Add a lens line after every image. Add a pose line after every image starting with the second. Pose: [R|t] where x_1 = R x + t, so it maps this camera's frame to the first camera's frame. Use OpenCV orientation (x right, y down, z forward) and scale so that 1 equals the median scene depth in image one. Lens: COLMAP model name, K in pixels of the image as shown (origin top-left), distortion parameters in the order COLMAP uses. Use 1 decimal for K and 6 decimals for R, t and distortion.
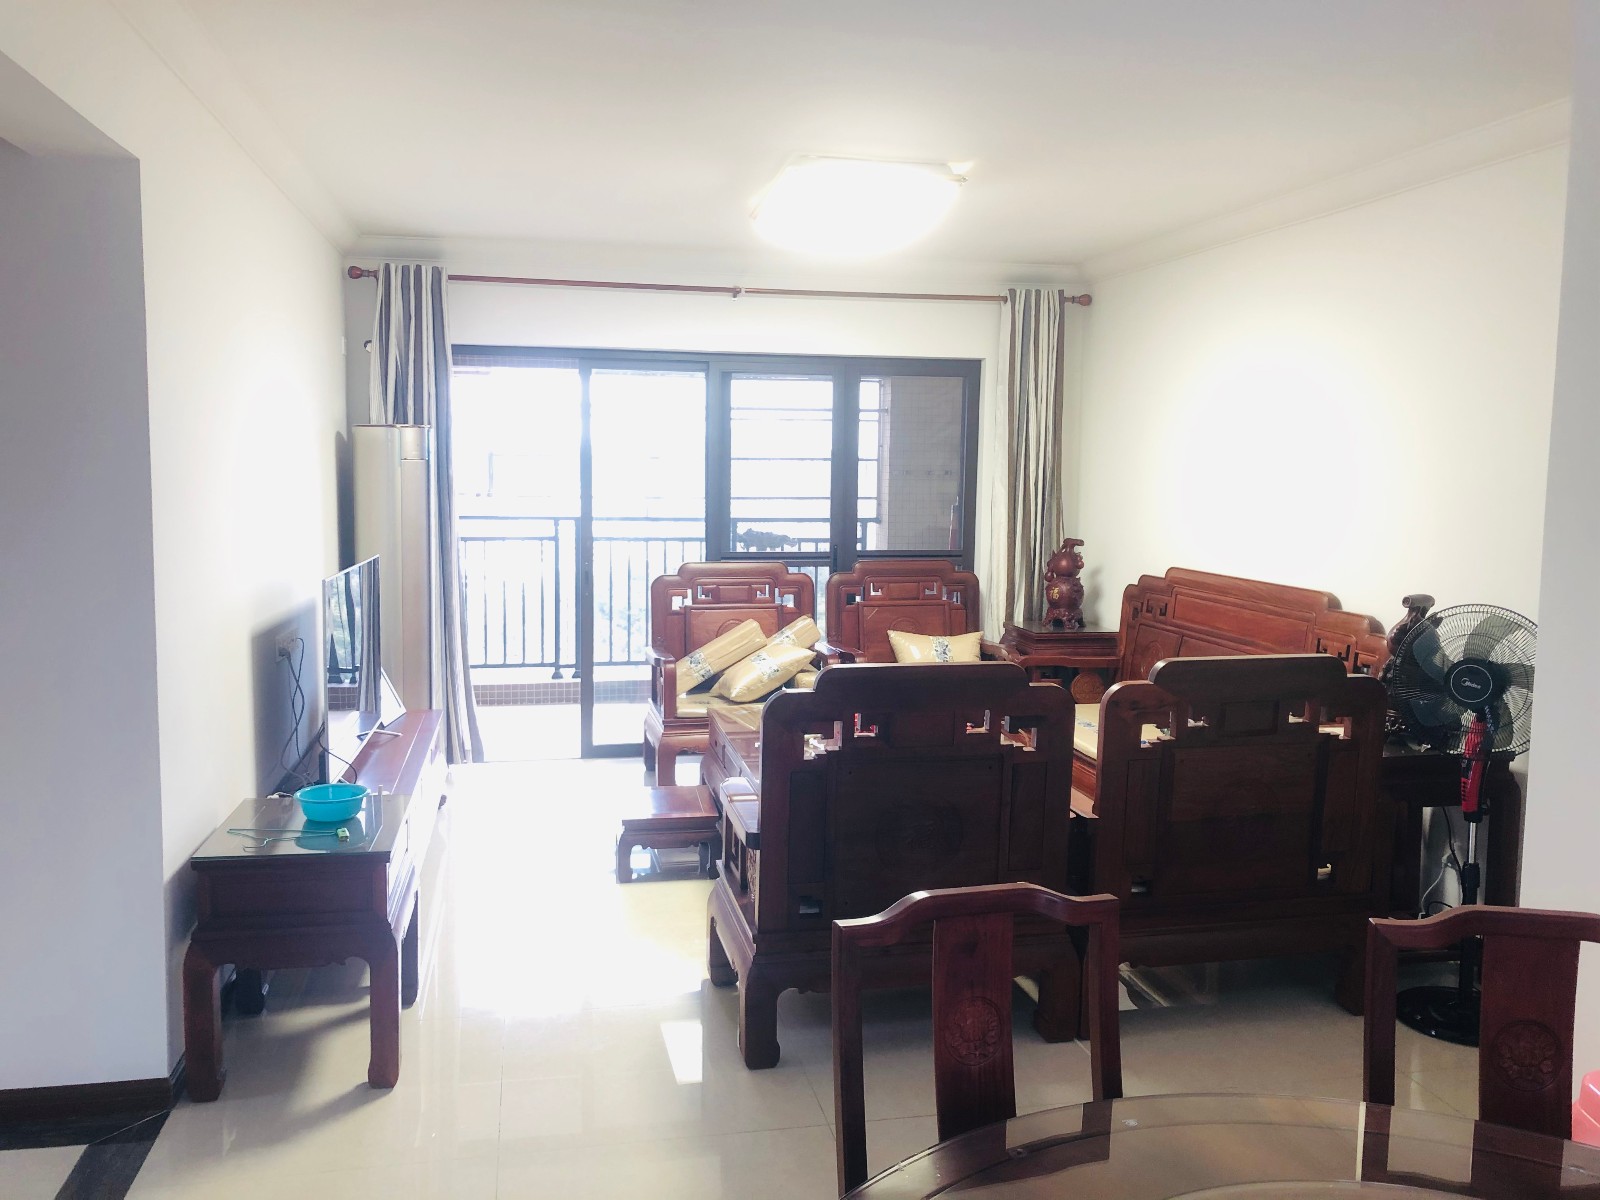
lens RADIAL K [[1334.7, 0, 785.1], [0, 1334.7, 600.4], [0, 0, 1]] dist [0.051761, -0.053276]
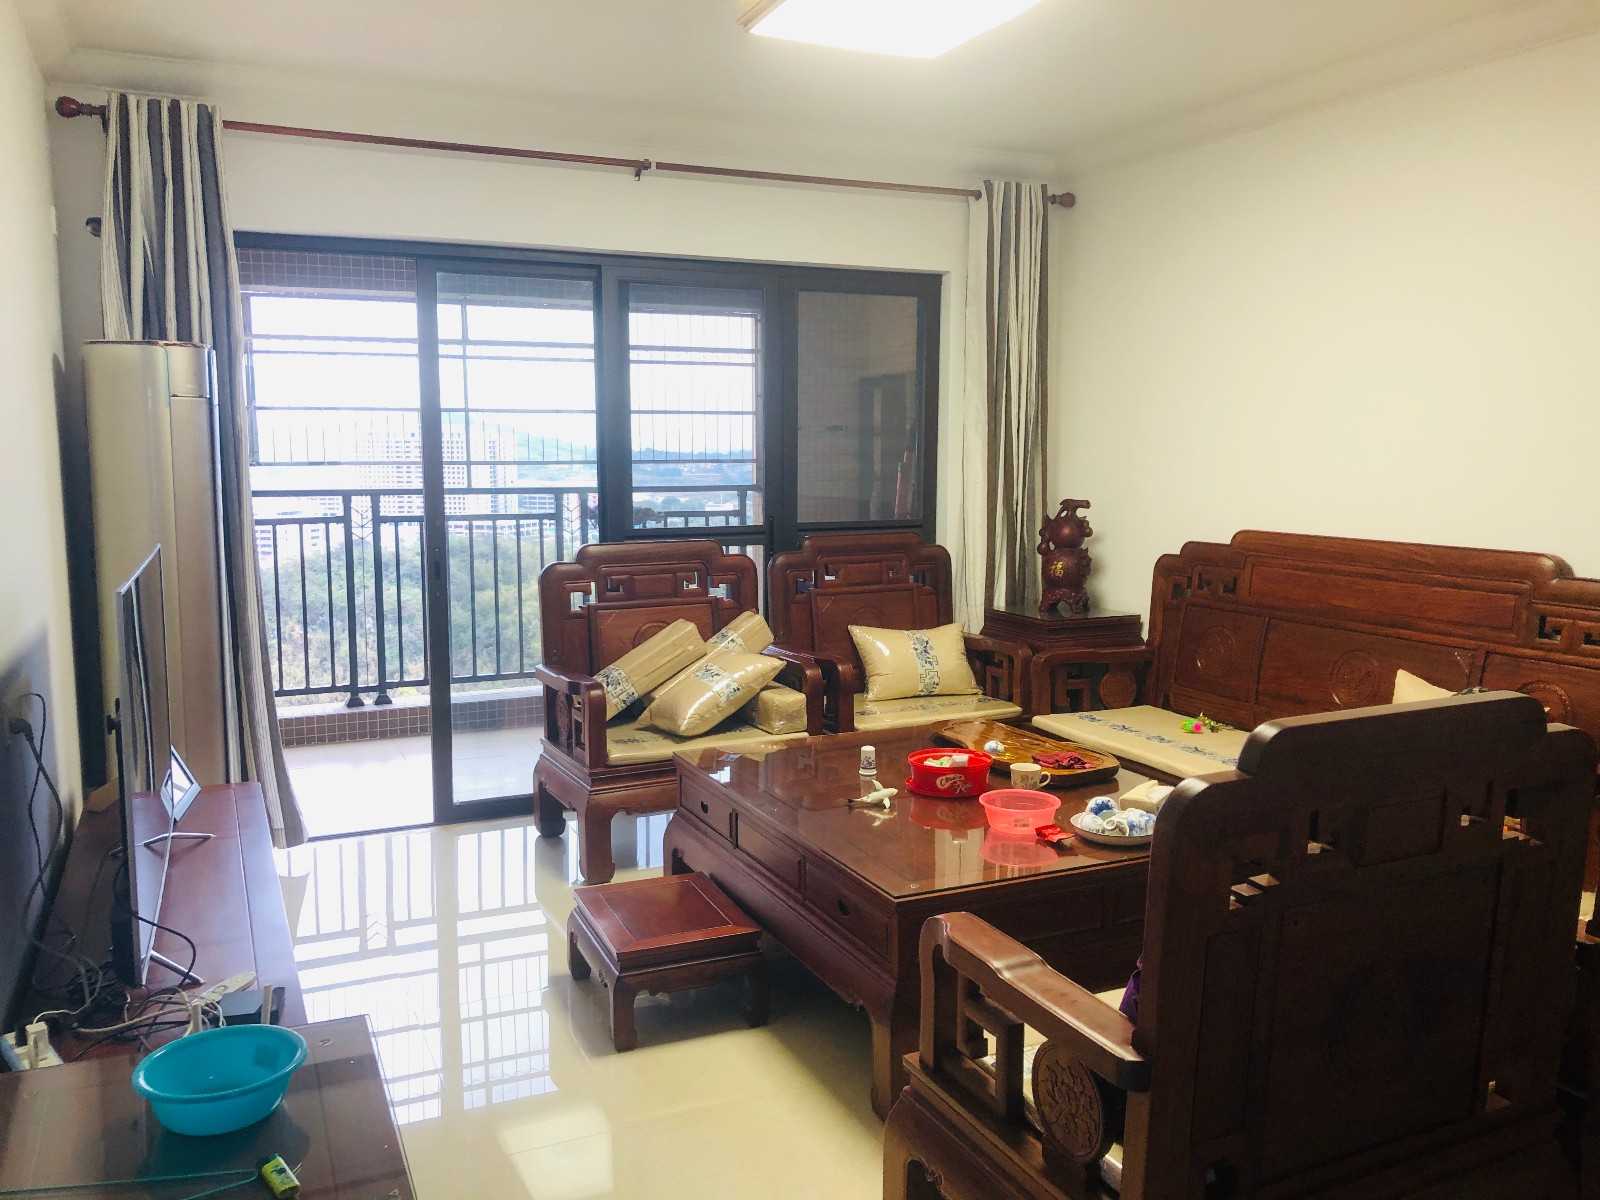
lens RADIAL K [[1334.7, 0, 804.1], [0, 1334.7, 595.4], [0, 0, 1]] dist [0.051761, -0.053276]
pose [[0.971046, -0.040843, 0.235374, -0.129787], [0.038298, 0.999148, 0.015376, -0.007647], [-0.235801, -0.005916, 0.971783, 0.267753]]
